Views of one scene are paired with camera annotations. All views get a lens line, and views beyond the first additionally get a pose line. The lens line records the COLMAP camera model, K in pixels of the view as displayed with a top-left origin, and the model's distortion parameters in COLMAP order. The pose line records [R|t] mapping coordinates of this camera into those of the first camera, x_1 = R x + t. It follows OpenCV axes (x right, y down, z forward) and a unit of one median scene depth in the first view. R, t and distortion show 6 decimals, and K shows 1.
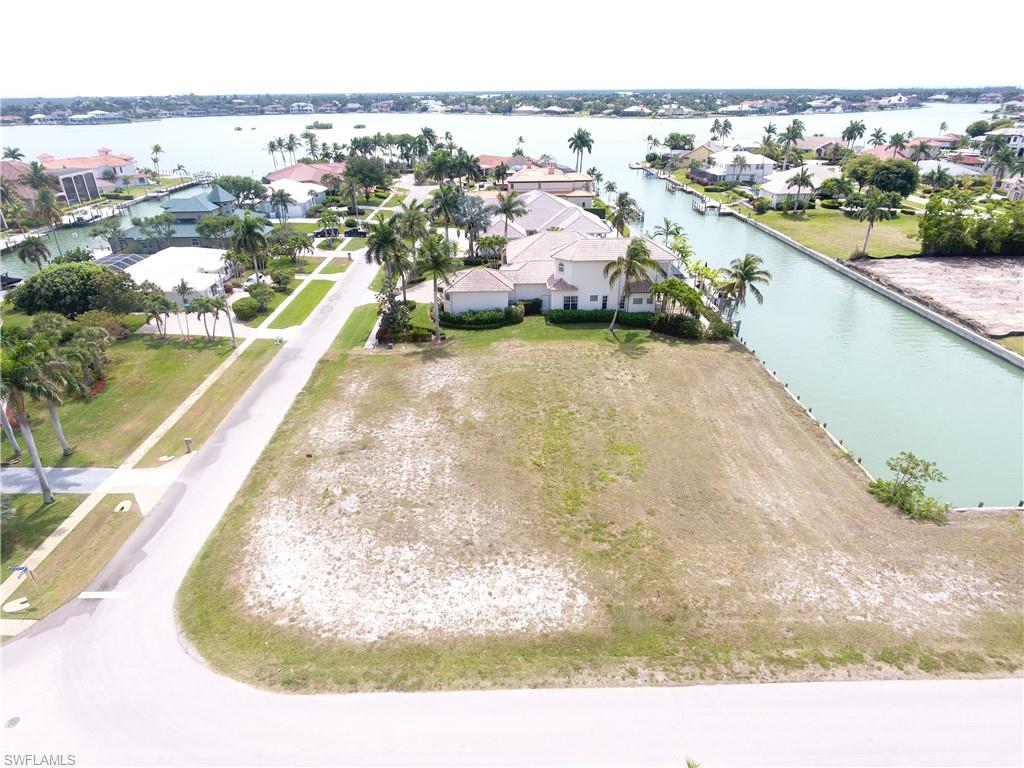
lens RADIAL K [[602.9, 0, 500.8], [0, 602.9, 394.5], [0, 0, 1]] dist [0.002667, -0.002625]
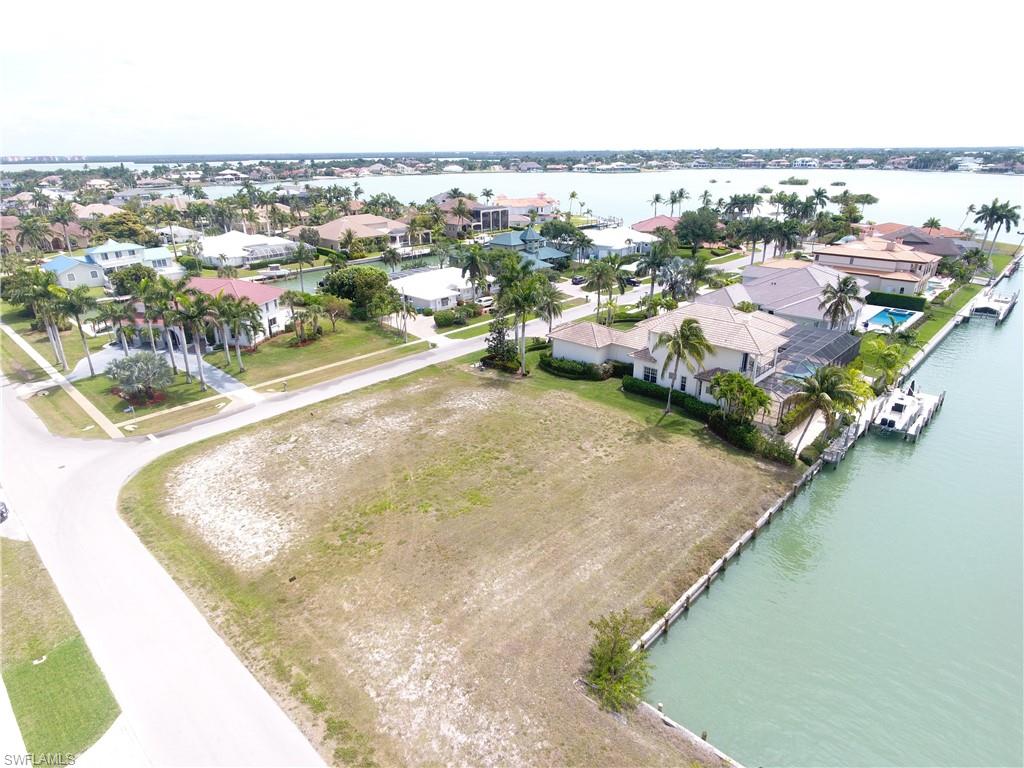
lens RADIAL K [[602.9, 0, 500.8], [0, 602.9, 394.5], [0, 0, 1]] dist [0.002667, -0.002625]
pose [[0.713423, 0.267866, -0.647515, 0.413855], [-0.315041, 0.948007, 0.045066, -0.066292], [0.625921, 0.171842, 0.760719, 0.099762]]
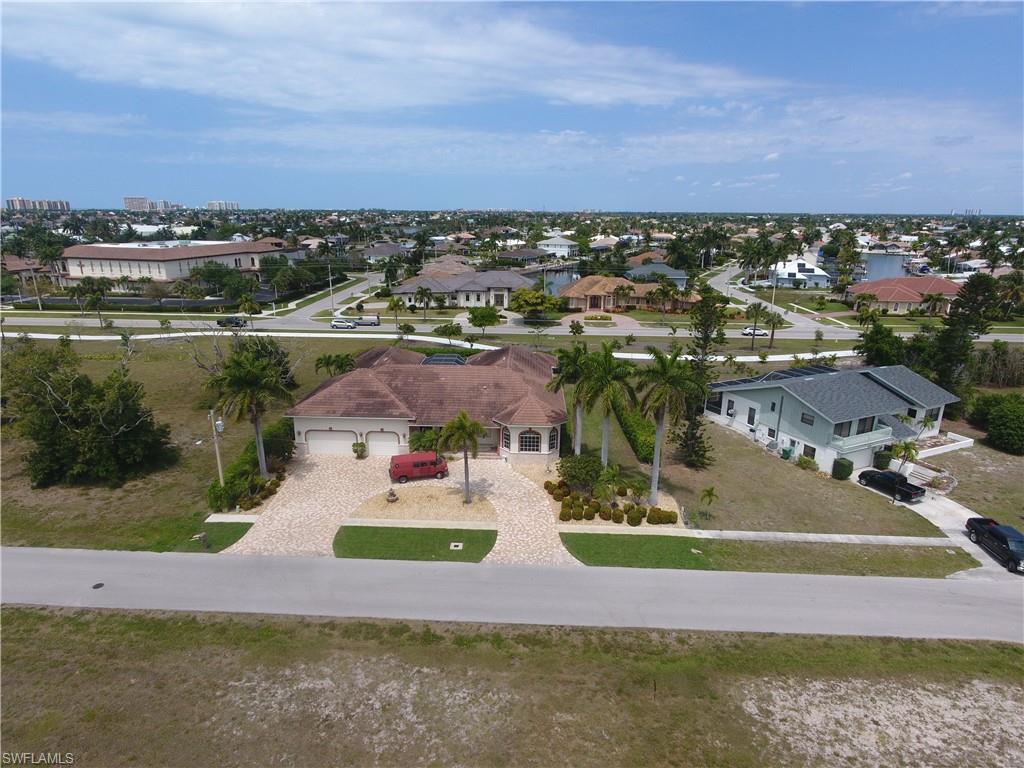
lens RADIAL K [[602.9, 0, 500.8], [0, 602.9, 394.5], [0, 0, 1]] dist [0.002667, -0.002625]
pose [[-0.998264, -0.012389, 0.057581, 0.145178], [0.031048, 0.720084, 0.693192, -0.177801], [-0.050051, 0.693776, -0.718449, 0.448346]]
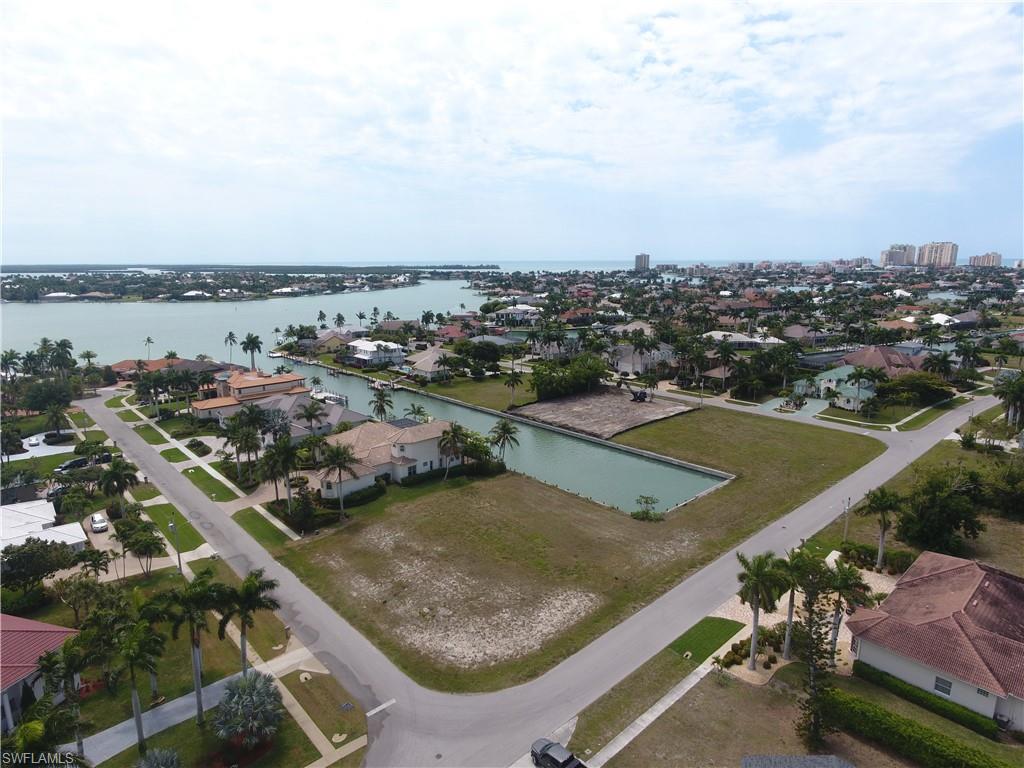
lens RADIAL K [[602.9, 0, 500.8], [0, 602.9, 394.5], [0, 0, 1]] dist [0.002667, -0.002625]
pose [[0.748714, -0.137968, 0.648377, -0.469579], [0.296824, 0.944344, -0.141811, -0.039846], [-0.592726, 0.298629, 0.747995, -0.201266]]
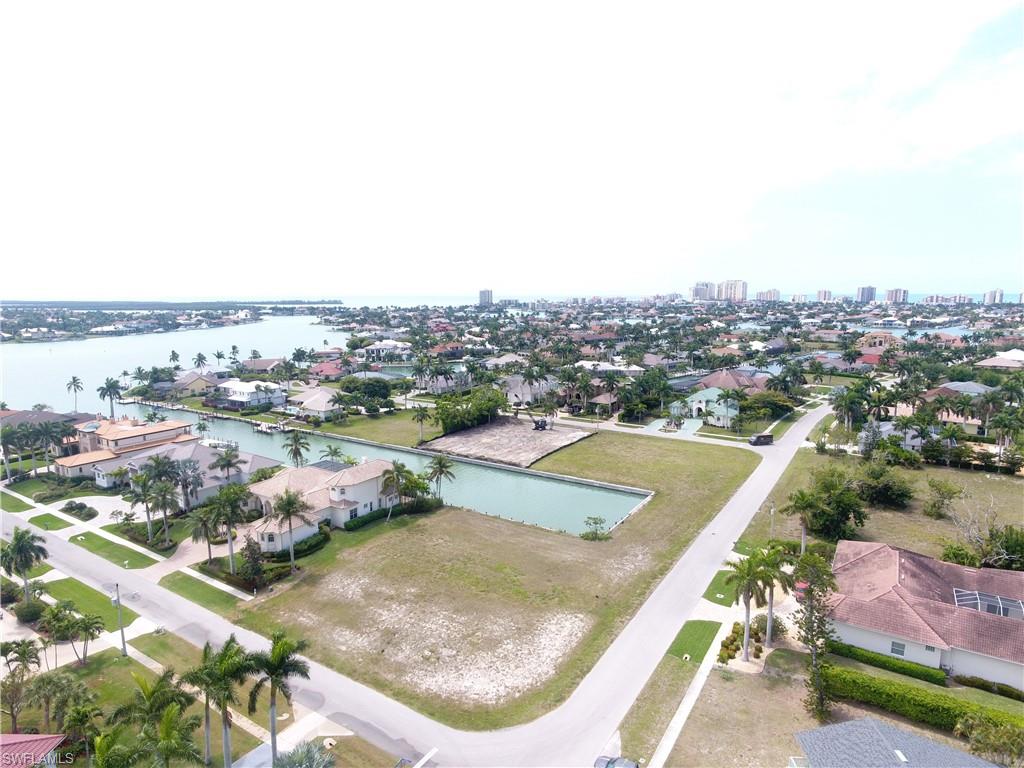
lens RADIAL K [[602.9, 0, 500.8], [0, 602.9, 394.5], [0, 0, 1]] dist [0.002667, -0.002625]
pose [[0.554316, -0.128543, 0.822320, -0.590439], [0.374321, 0.920946, -0.108365, -0.092286], [-0.743383, 0.367880, 0.558612, -0.101960]]
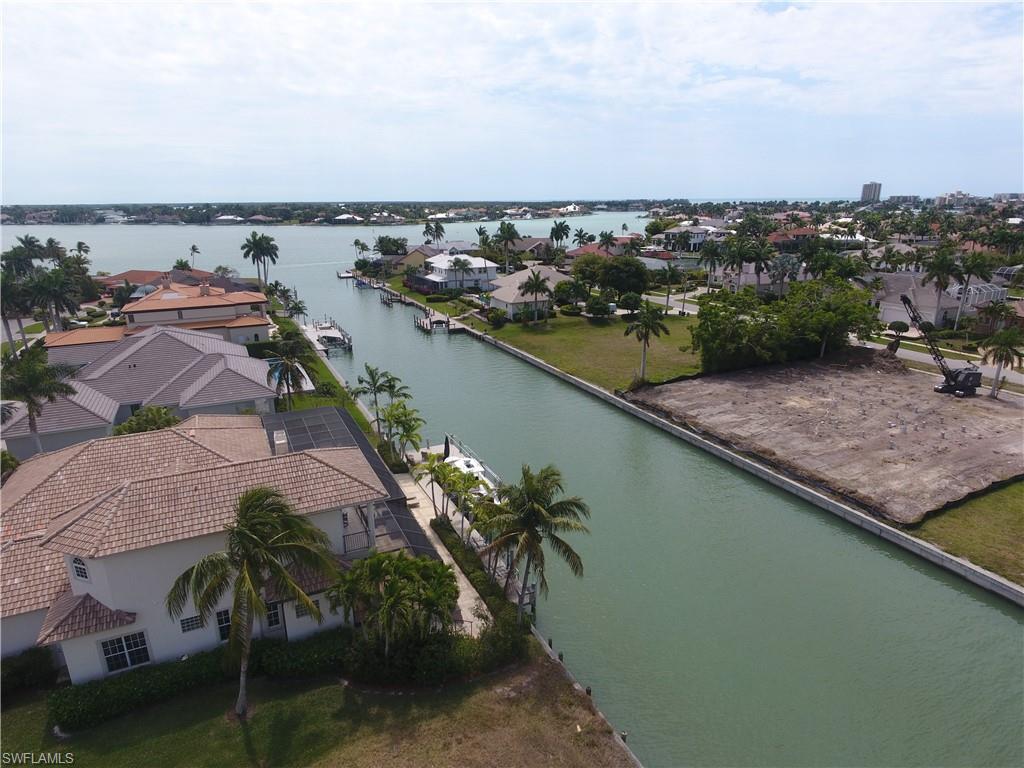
lens RADIAL K [[602.9, 0, 500.8], [0, 602.9, 394.5], [0, 0, 1]] dist [0.002667, -0.002625]
pose [[0.908827, -0.124612, 0.398128, 0.144013], [0.186361, 0.975099, -0.120215, -0.159288], [-0.373234, 0.183450, 0.909419, 0.393740]]
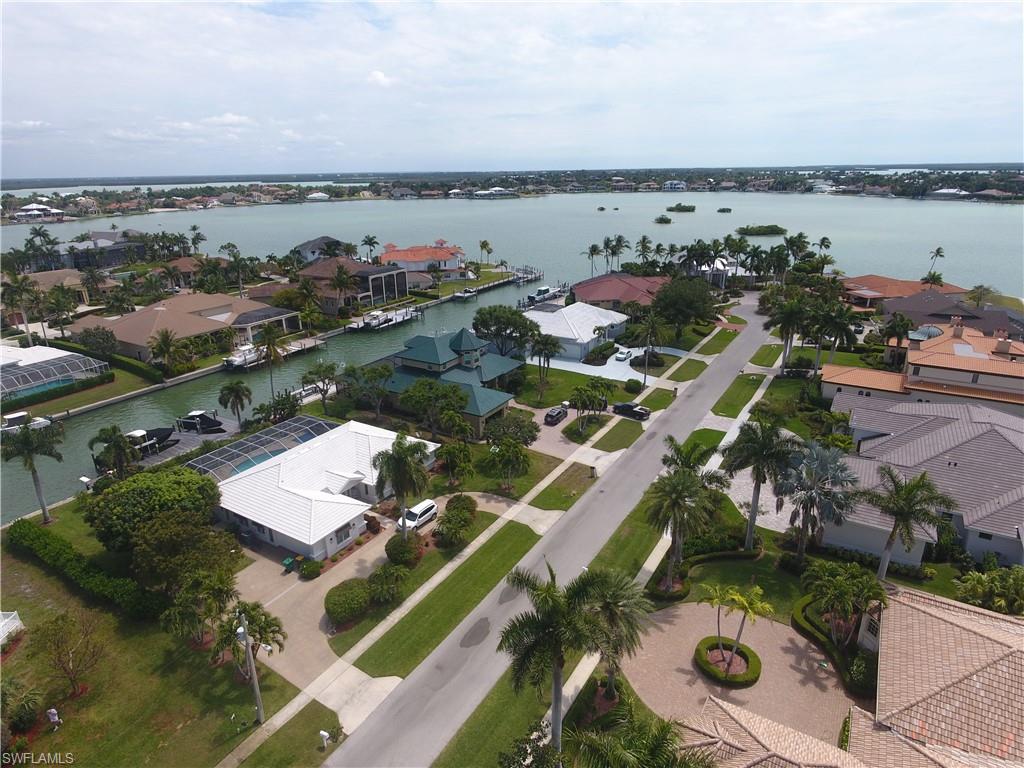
lens RADIAL K [[602.9, 0, 500.8], [0, 602.9, 394.5], [0, 0, 1]] dist [0.002667, -0.002625]
pose [[0.843004, 0.187180, -0.504289, -0.028357], [-0.237667, 0.970641, -0.037021, -0.273913], [0.482554, 0.151062, 0.862741, 0.410873]]
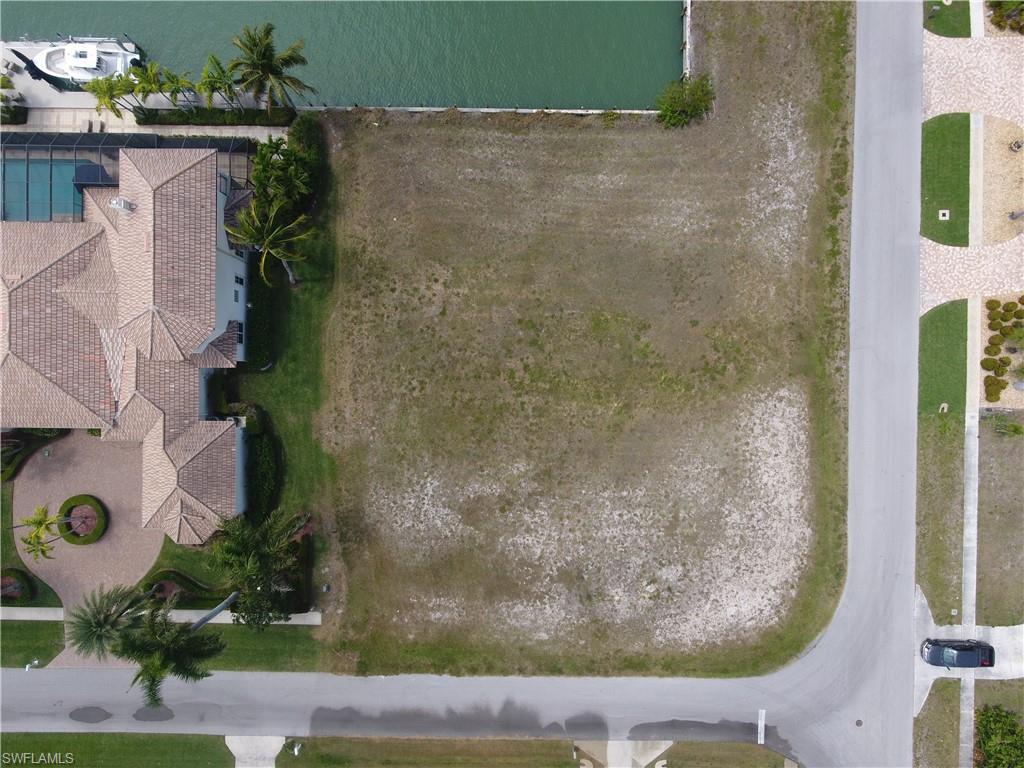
lens RADIAL K [[602.9, 0, 500.8], [0, 602.9, 394.5], [0, 0, 1]] dist [0.002667, -0.002625]
pose [[0.020997, -0.999758, 0.006607, 0.036421], [0.458982, 0.015510, 0.888310, -0.437573], [-0.888197, -0.015620, 0.459197, 0.323414]]
